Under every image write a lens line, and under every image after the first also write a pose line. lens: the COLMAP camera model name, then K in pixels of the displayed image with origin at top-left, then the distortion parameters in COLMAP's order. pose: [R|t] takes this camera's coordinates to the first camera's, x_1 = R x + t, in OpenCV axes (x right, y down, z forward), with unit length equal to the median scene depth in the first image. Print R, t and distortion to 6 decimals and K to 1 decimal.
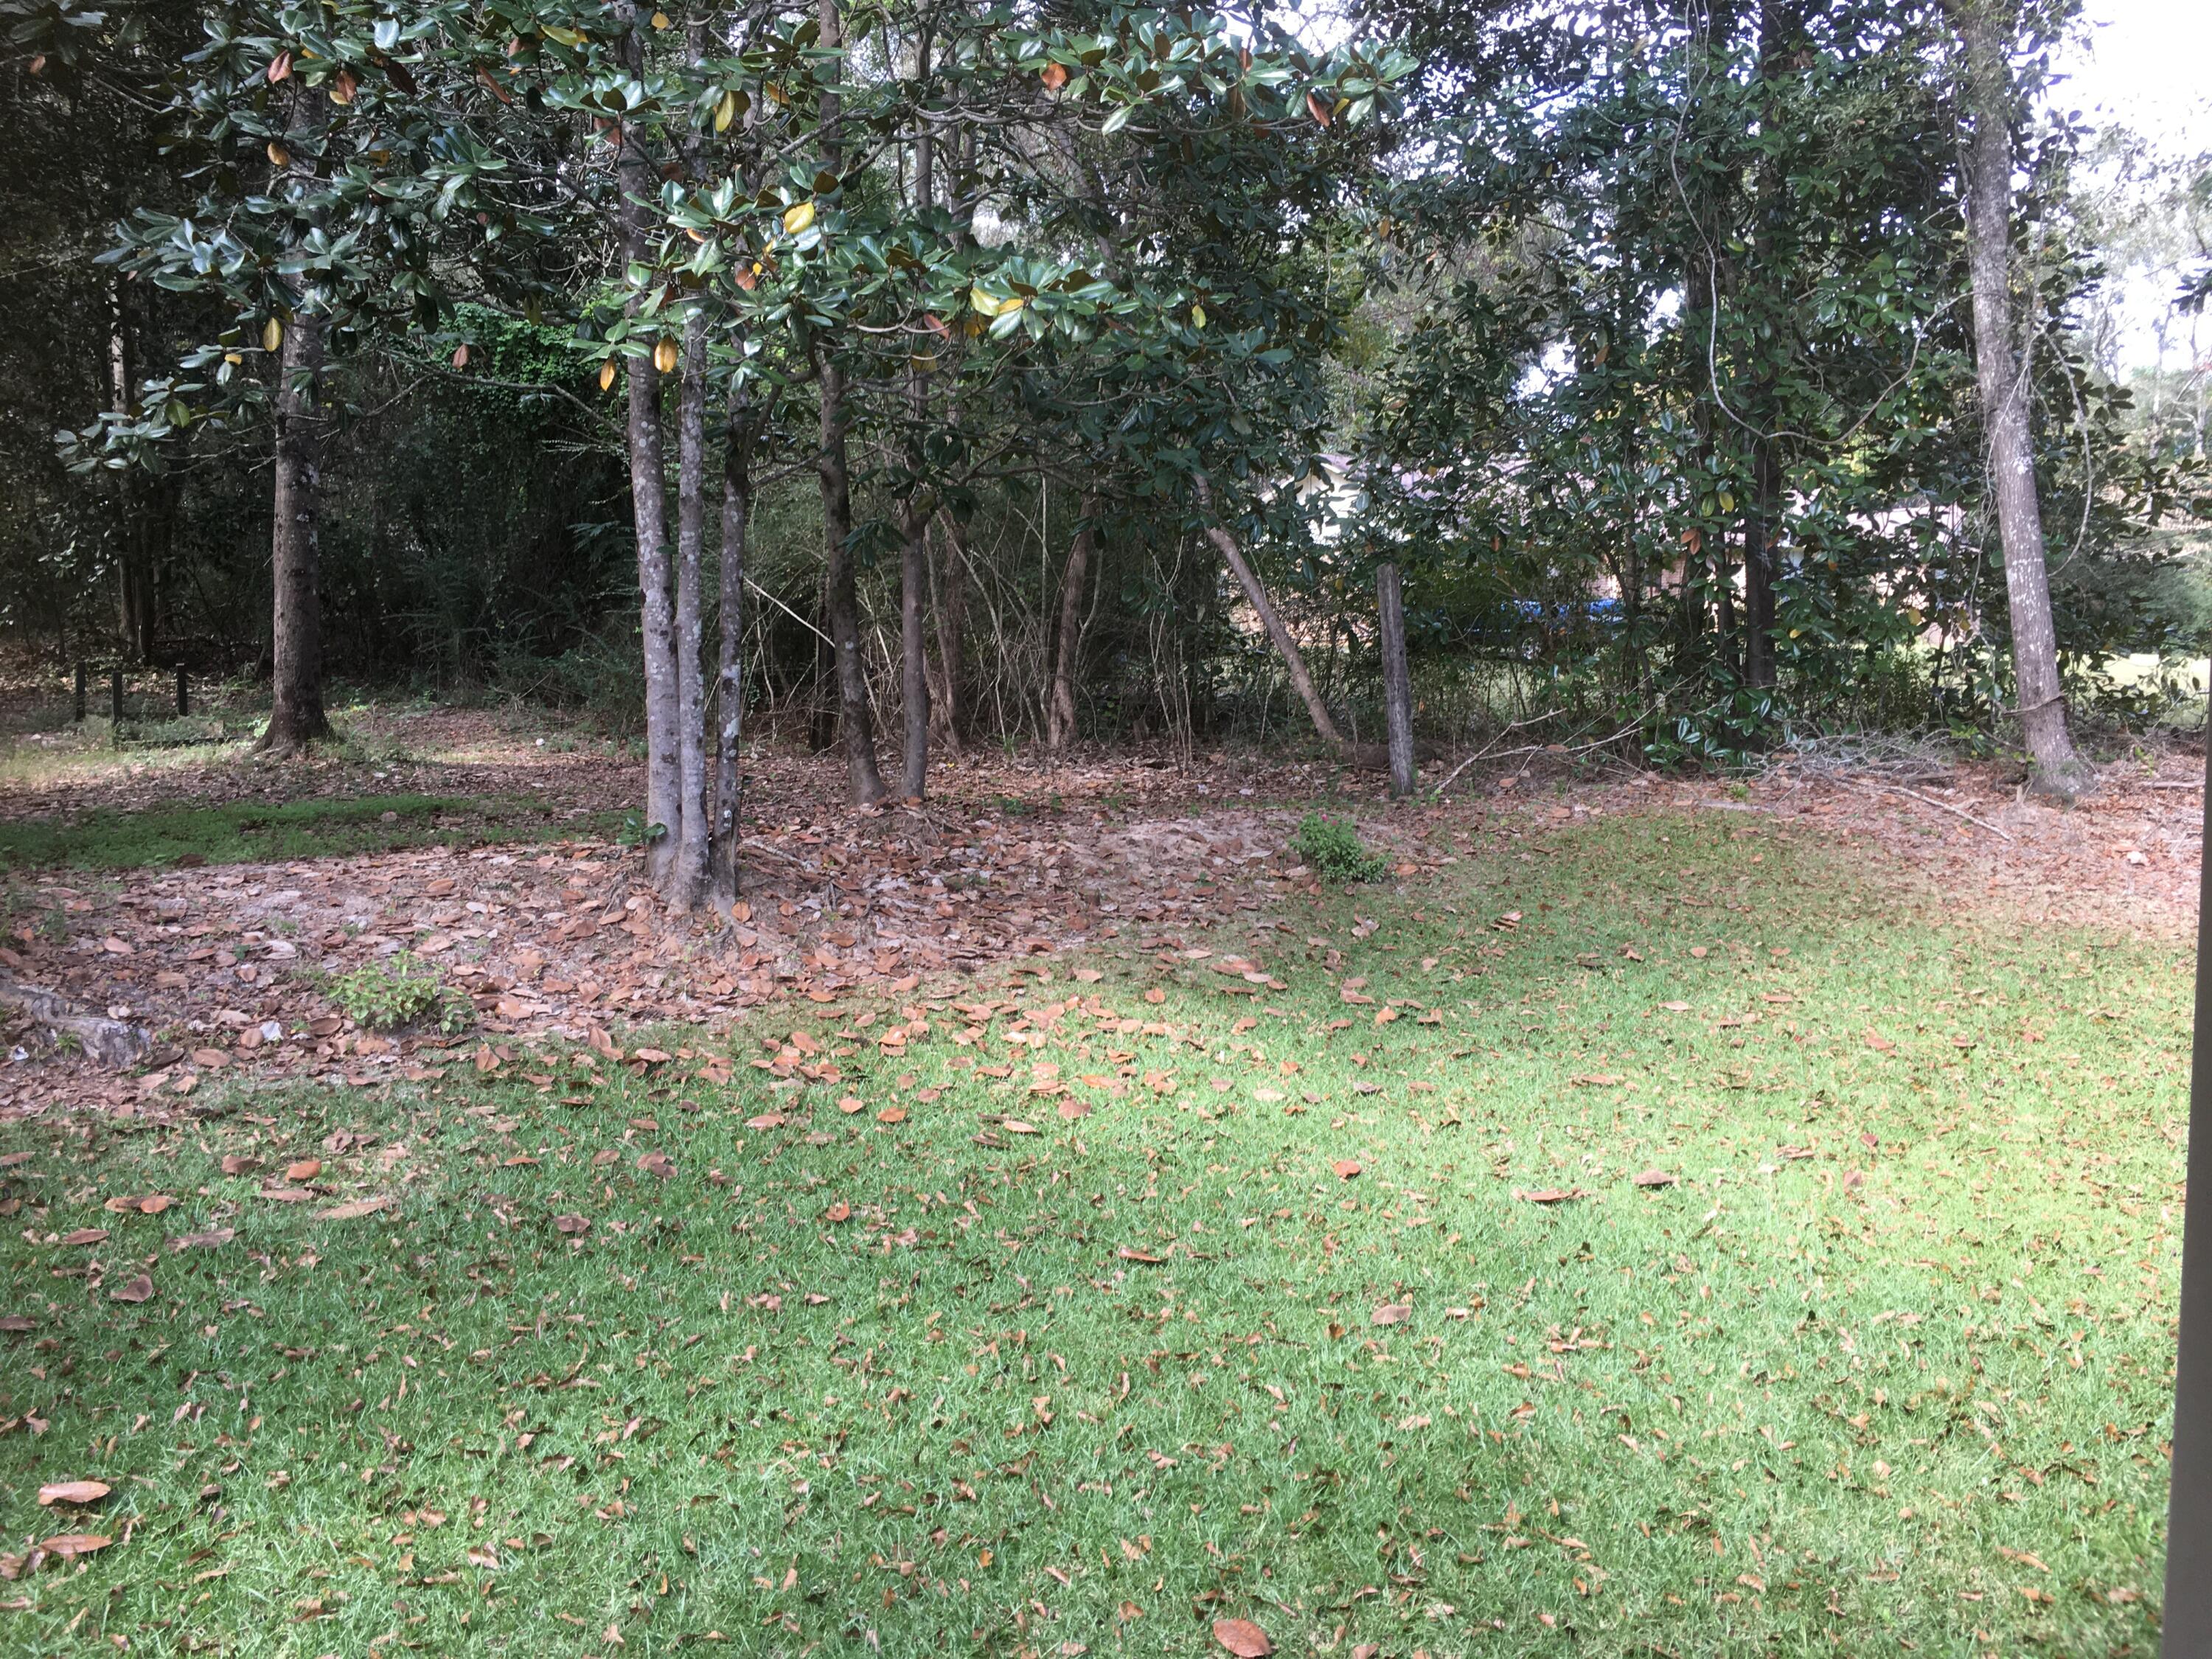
lens RADIAL K [[1897.1, 0, 1107.7], [0, 1897.1, 827.6], [0, 0, 1]] dist [0.074913, -0.090276]
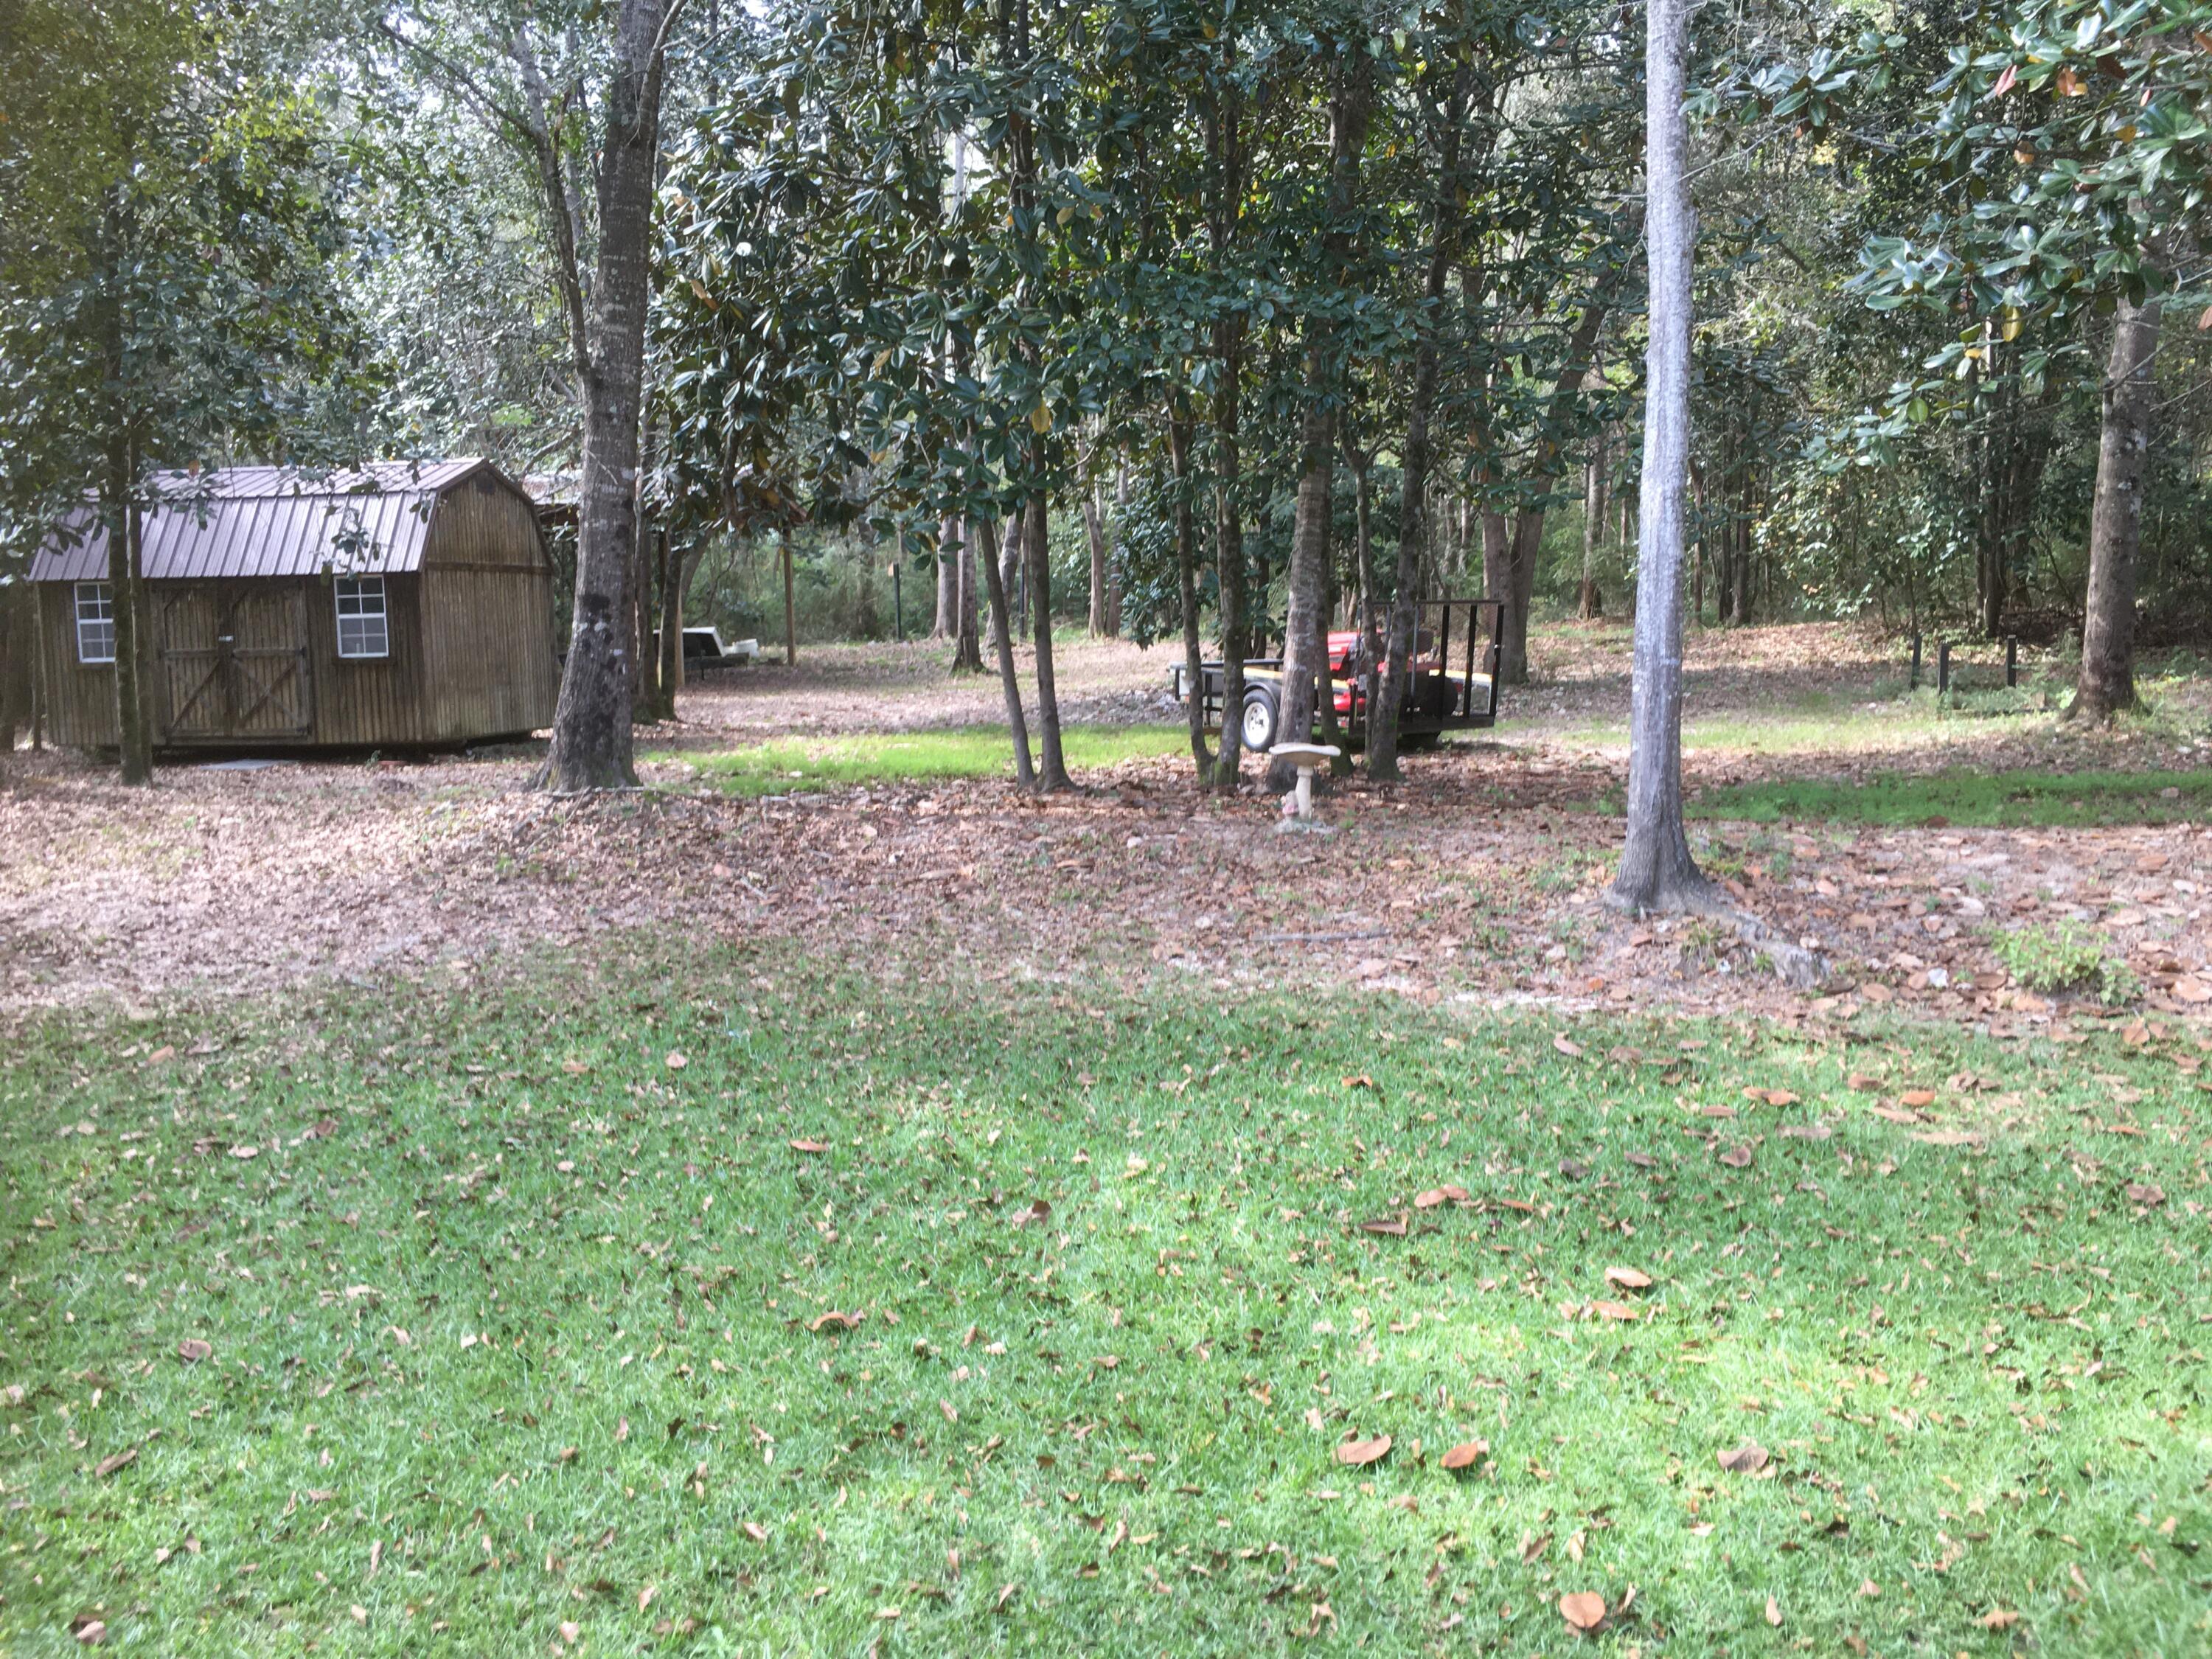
lens RADIAL K [[1897.1, 0, 1108.3], [0, 1897.1, 823.8], [0, 0, 1]] dist [0.074913, -0.090276]
pose [[0.620040, 0.066511, -0.781746, 0.114020], [-0.056282, 0.997604, 0.040237, 0.002009], [0.782549, 0.019050, 0.622297, -0.043708]]
